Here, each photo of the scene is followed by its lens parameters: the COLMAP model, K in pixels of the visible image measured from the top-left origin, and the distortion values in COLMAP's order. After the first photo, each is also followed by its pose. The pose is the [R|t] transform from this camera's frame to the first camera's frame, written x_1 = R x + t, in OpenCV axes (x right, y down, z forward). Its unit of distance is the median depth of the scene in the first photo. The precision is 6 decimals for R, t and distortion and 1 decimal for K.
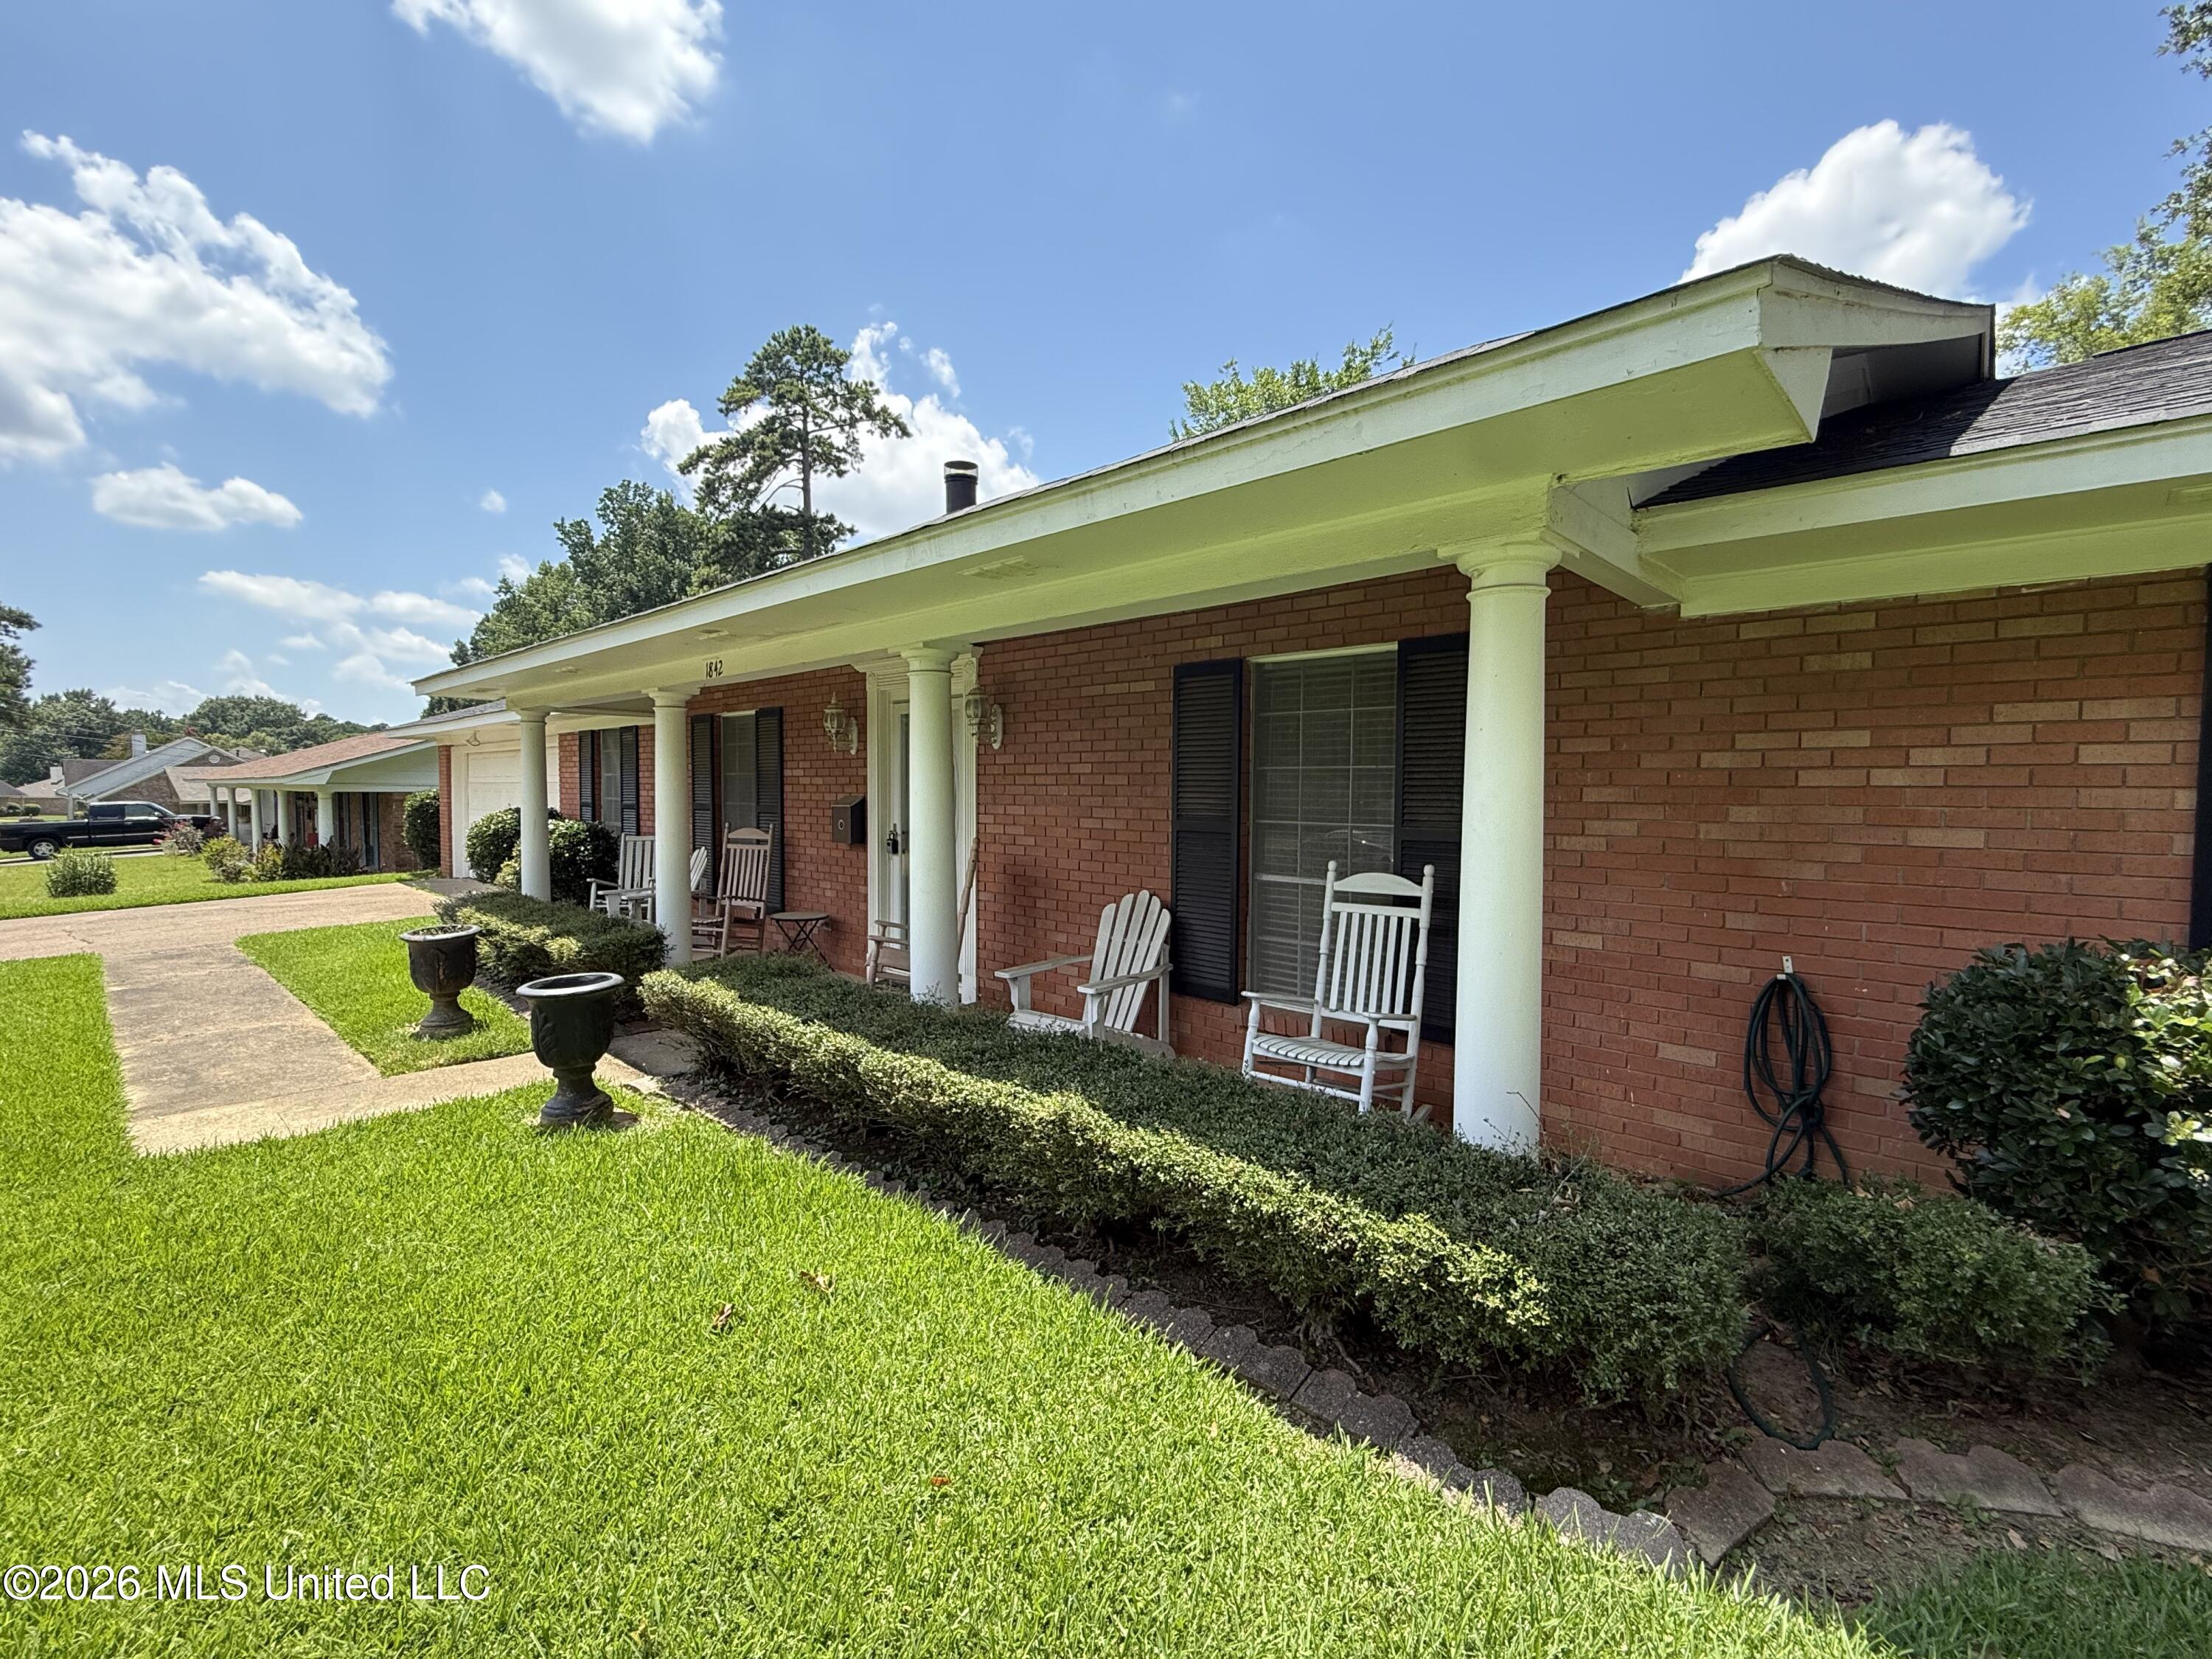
lens RADIAL K [[985.8, 0, 1103.8], [0, 985.8, 828.1], [0, 0, 1]] dist [0.001661, -0.000401]
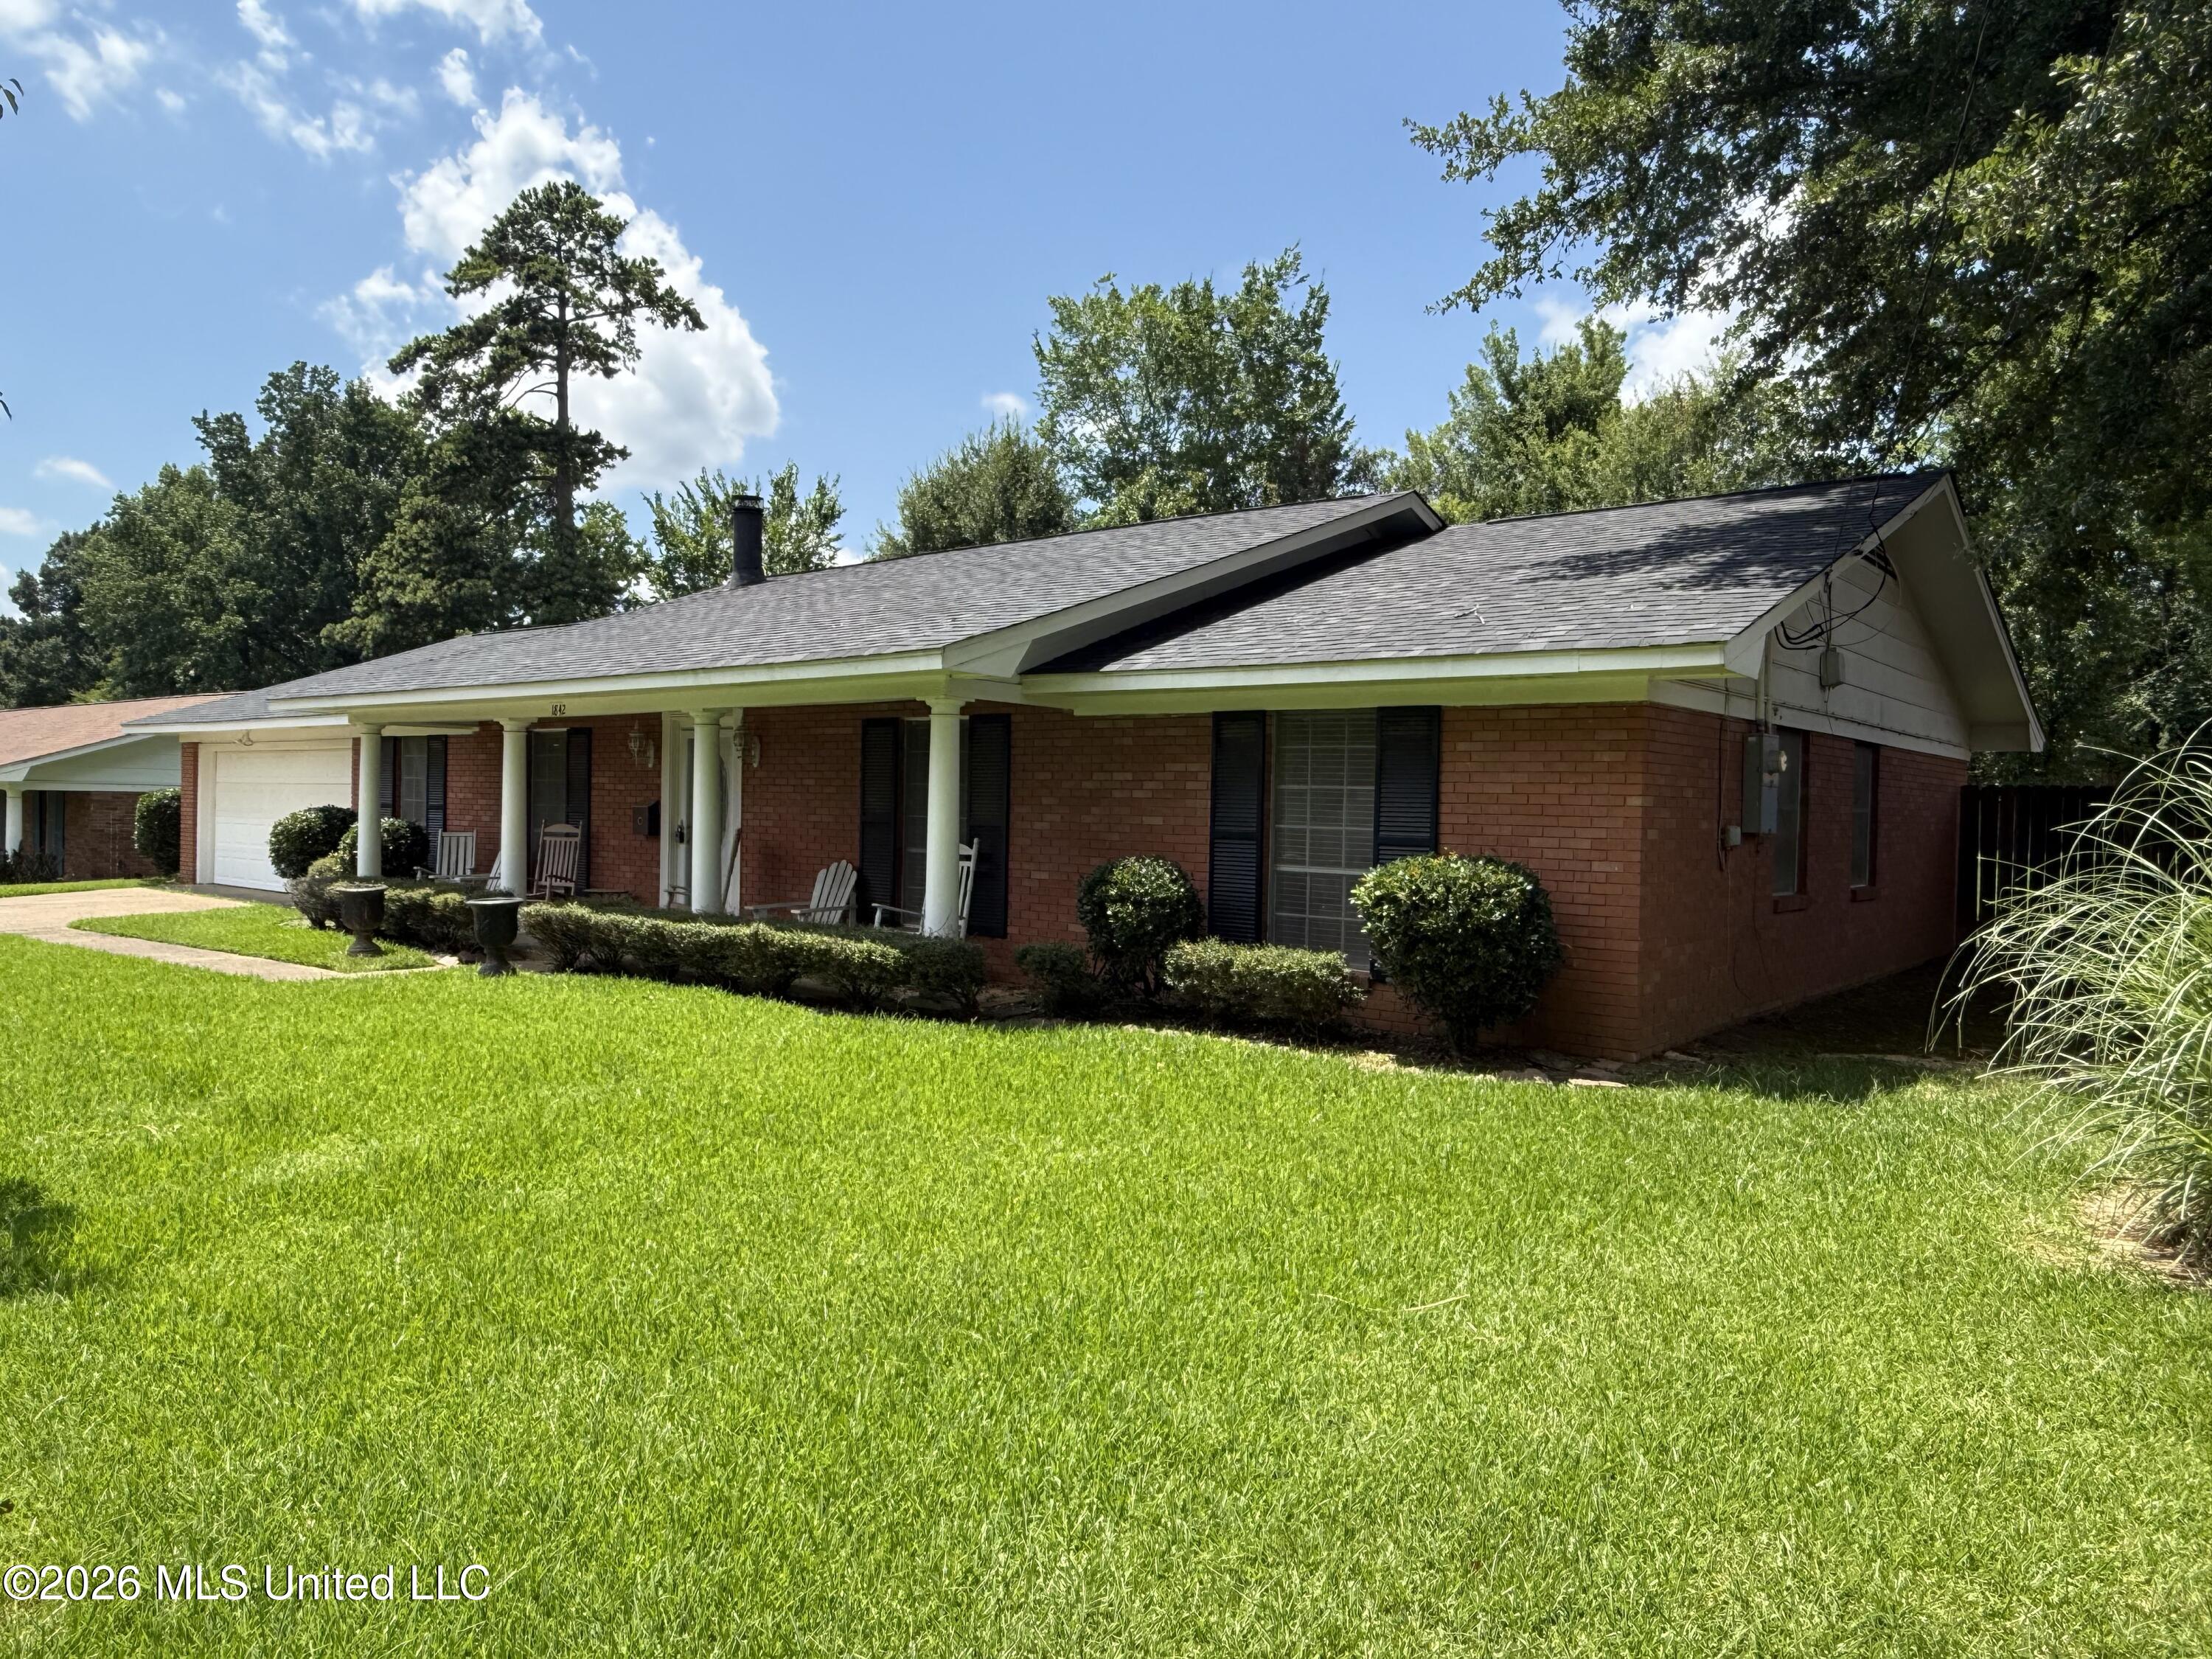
lens RADIAL K [[1472.2, 0, 1116.2], [0, 1472.2, 824.6], [0, 0, 1]] dist [-0.009180, 0.012045]
pose [[0.996433, 0.011400, 0.083617, 0.029344], [-0.009377, 0.999655, -0.024543, 0.006351], [-0.083868, 0.023671, 0.996196, -0.146000]]
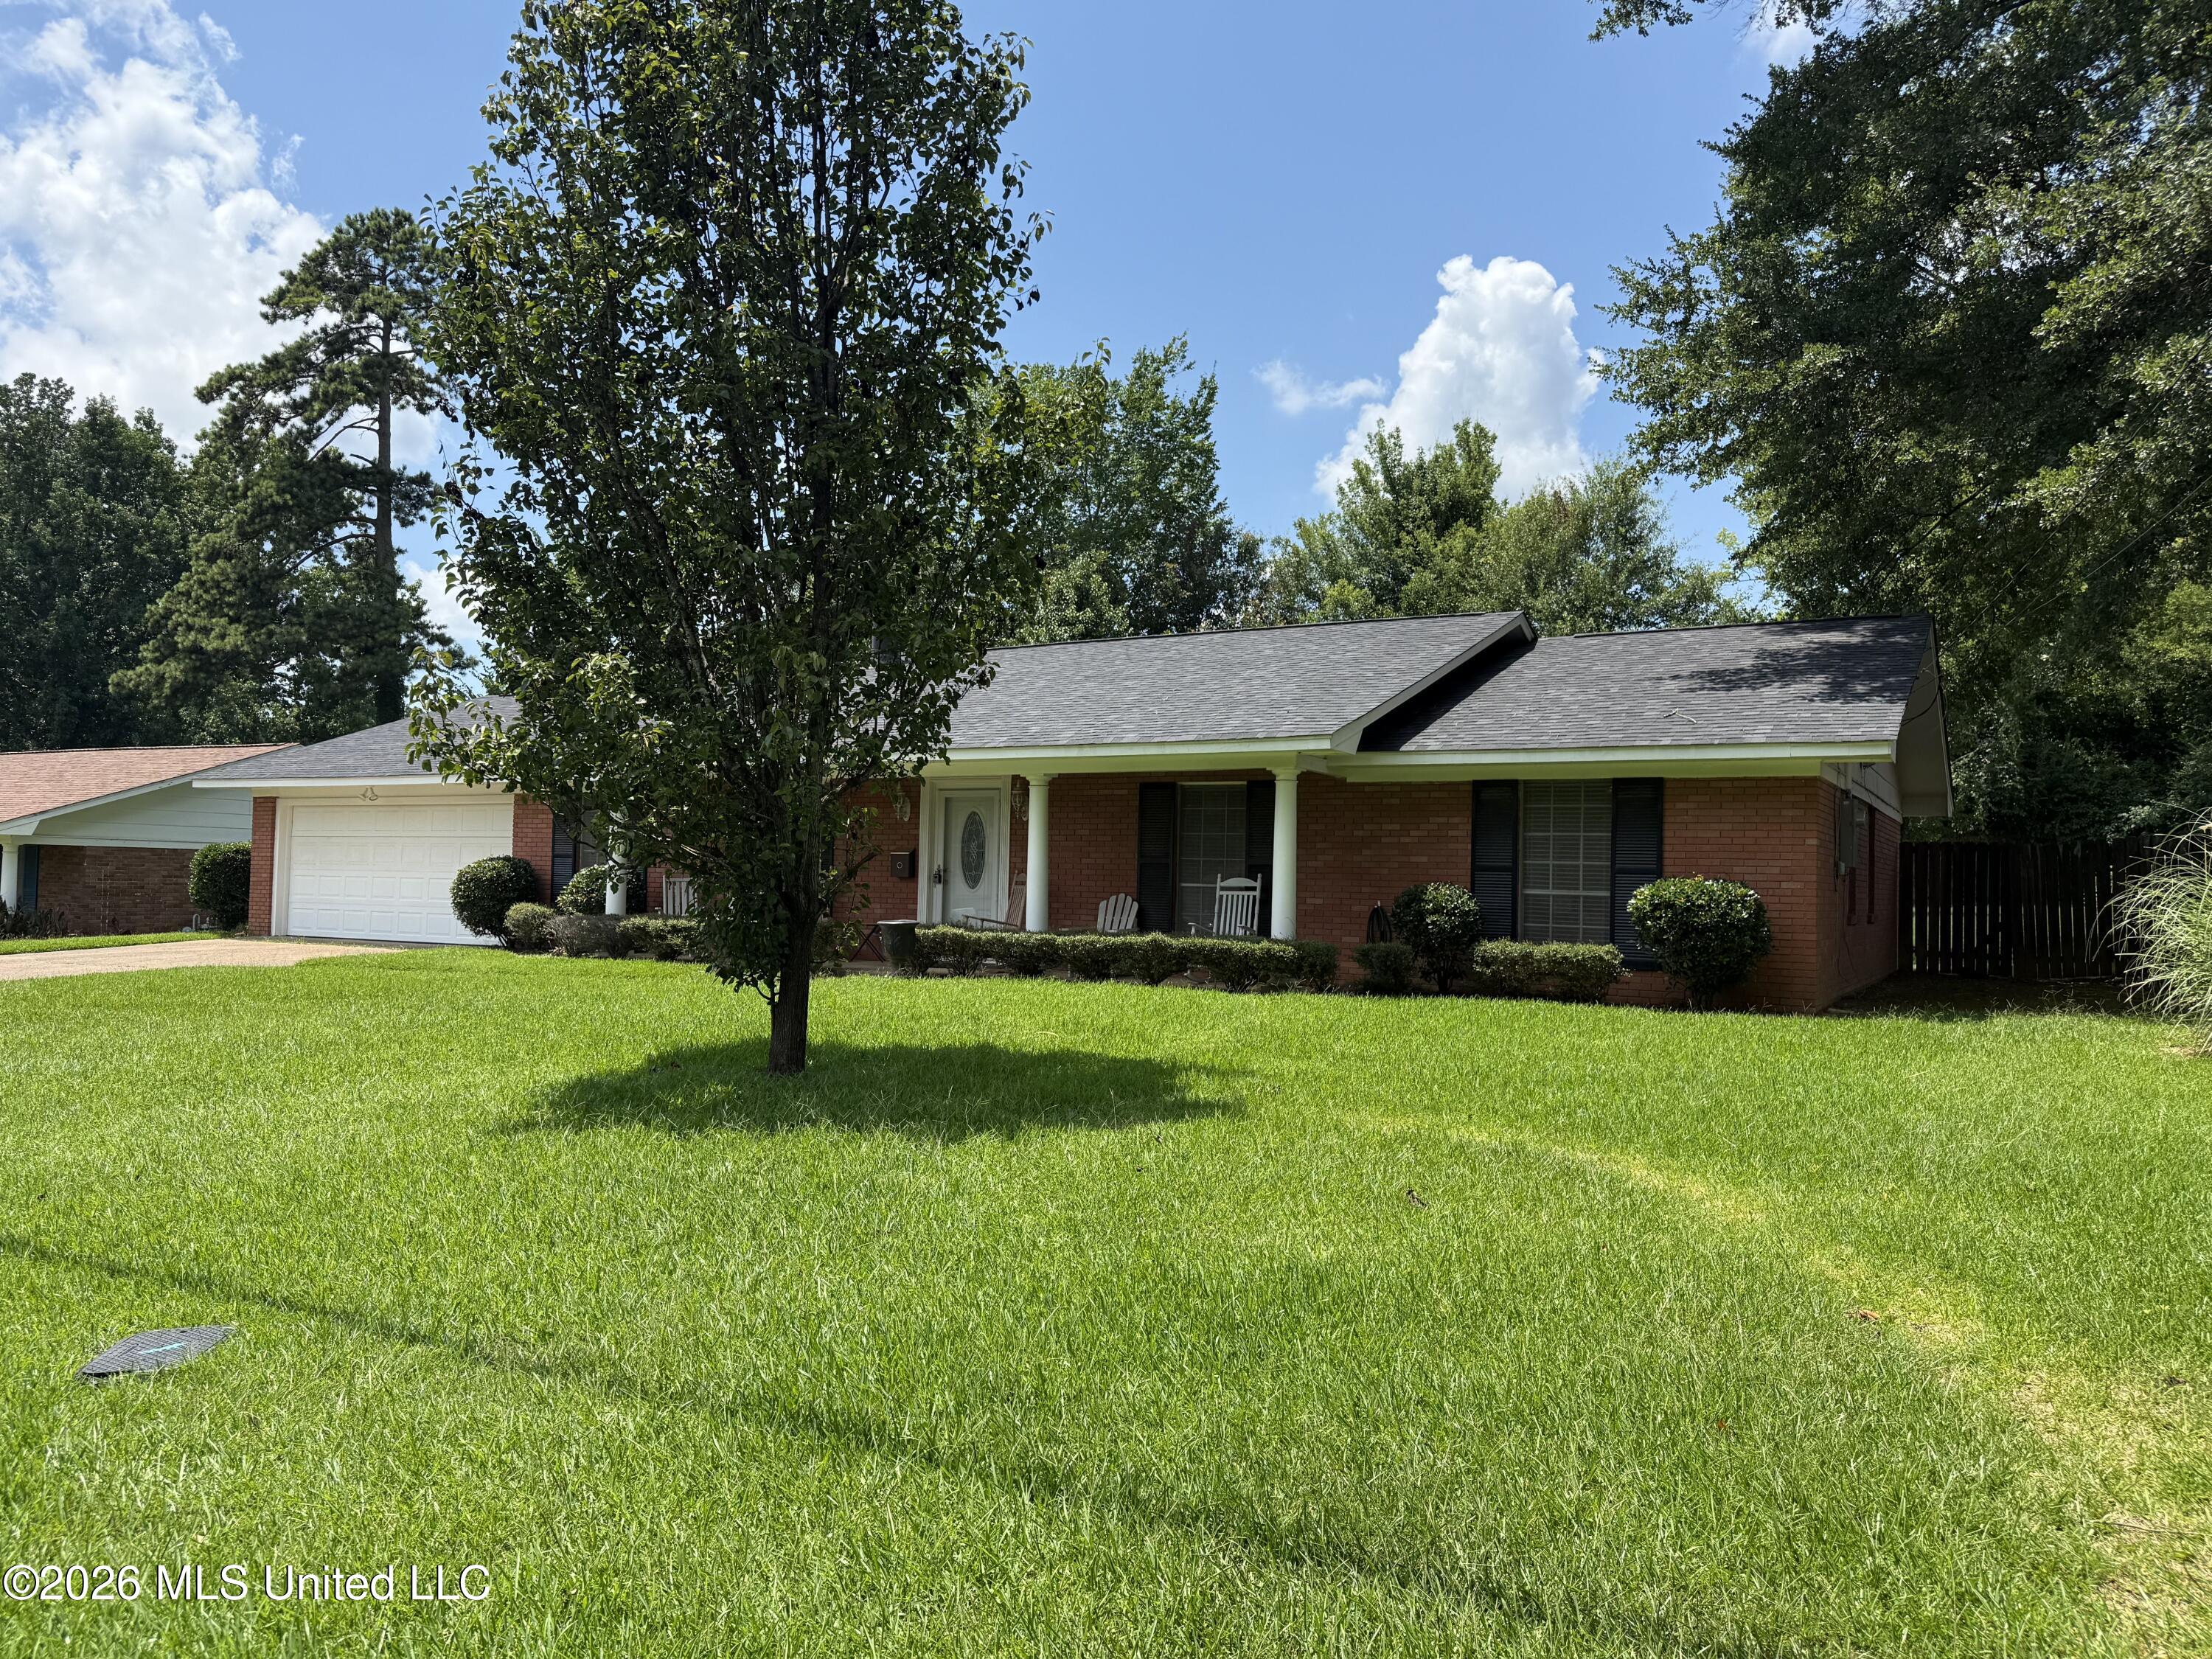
lens RADIAL K [[1588.6, 0, 1094.4], [0, 1588.6, 835.6], [0, 0, 1]] dist [0.059346, -0.035200]
pose [[0.970354, 0.021146, 0.240761, -0.083269], [-0.005220, 0.997766, -0.066596, 0.016949], [-0.241632, 0.063365, 0.968297, -0.222540]]
